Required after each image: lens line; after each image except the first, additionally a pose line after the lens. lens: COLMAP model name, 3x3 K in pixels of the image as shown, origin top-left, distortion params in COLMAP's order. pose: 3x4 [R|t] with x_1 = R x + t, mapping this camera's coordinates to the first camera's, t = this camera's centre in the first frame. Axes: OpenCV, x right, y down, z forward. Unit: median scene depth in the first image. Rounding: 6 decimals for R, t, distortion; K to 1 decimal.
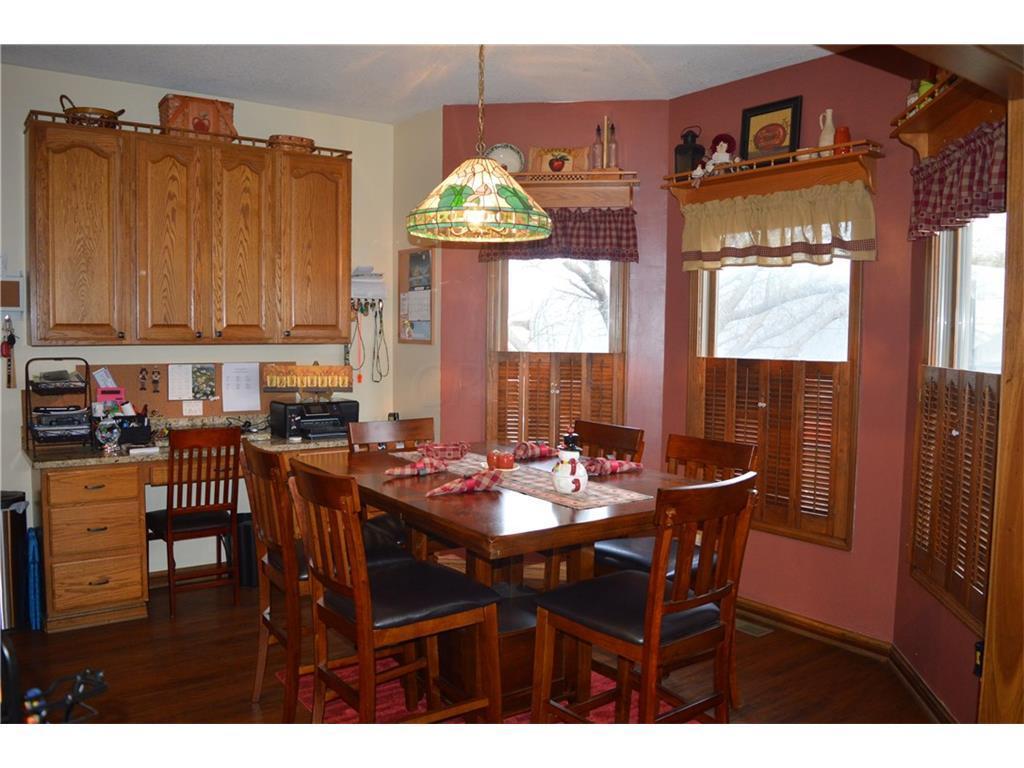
lens RADIAL K [[822.4, 0, 515.8], [0, 822.4, 376.9], [0, 0, 1]] dist [-0.096095, 0.023454]
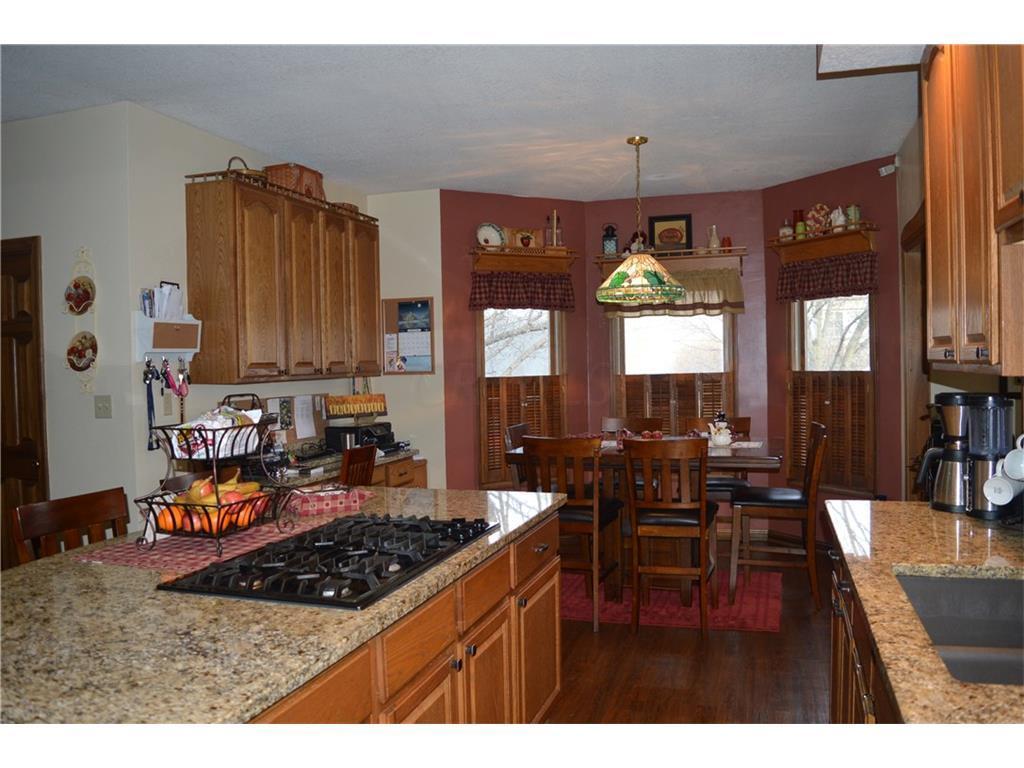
lens RADIAL K [[822.4, 0, 515.8], [0, 822.4, 376.9], [0, 0, 1]] dist [-0.096095, 0.023454]
pose [[0.804701, -0.038440, 0.592435, -0.800049], [0.062897, 0.997806, -0.020689, -0.001034], [-0.590339, 0.053911, 0.805353, -0.105942]]
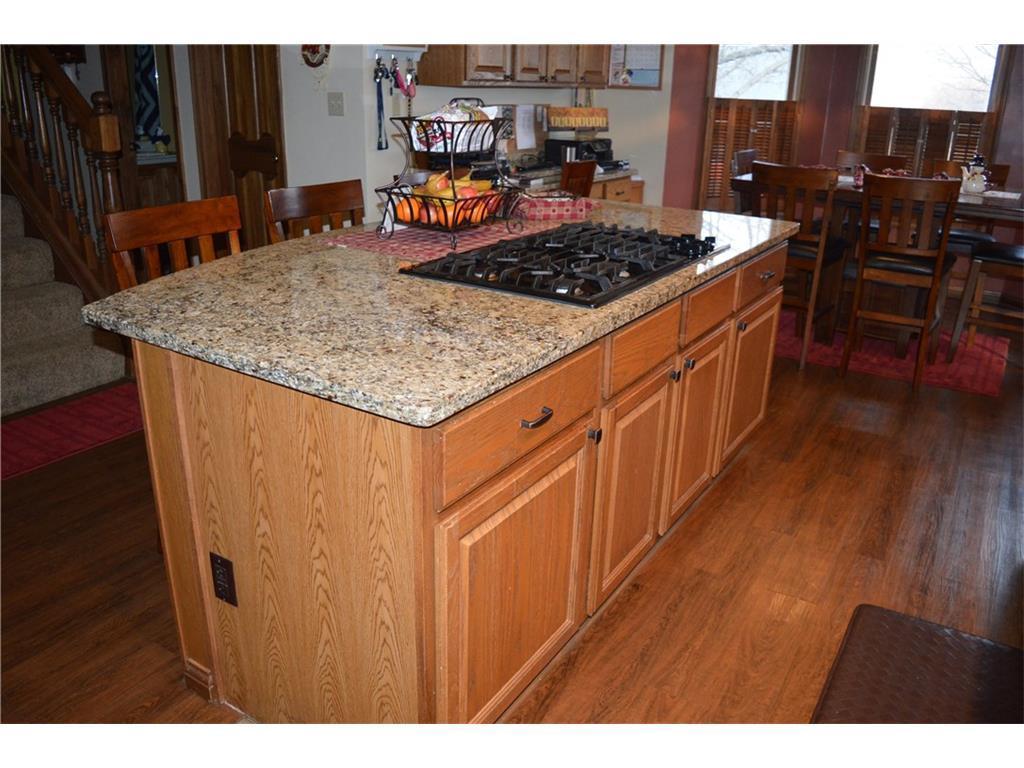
lens RADIAL K [[822.4, 0, 515.8], [0, 822.4, 376.9], [0, 0, 1]] dist [-0.096095, 0.023454]
pose [[0.928584, -0.115575, 0.352668, -0.811798], [0.006698, 0.955337, 0.295444, 0.009773], [-0.371062, -0.271982, 0.887884, -0.093569]]
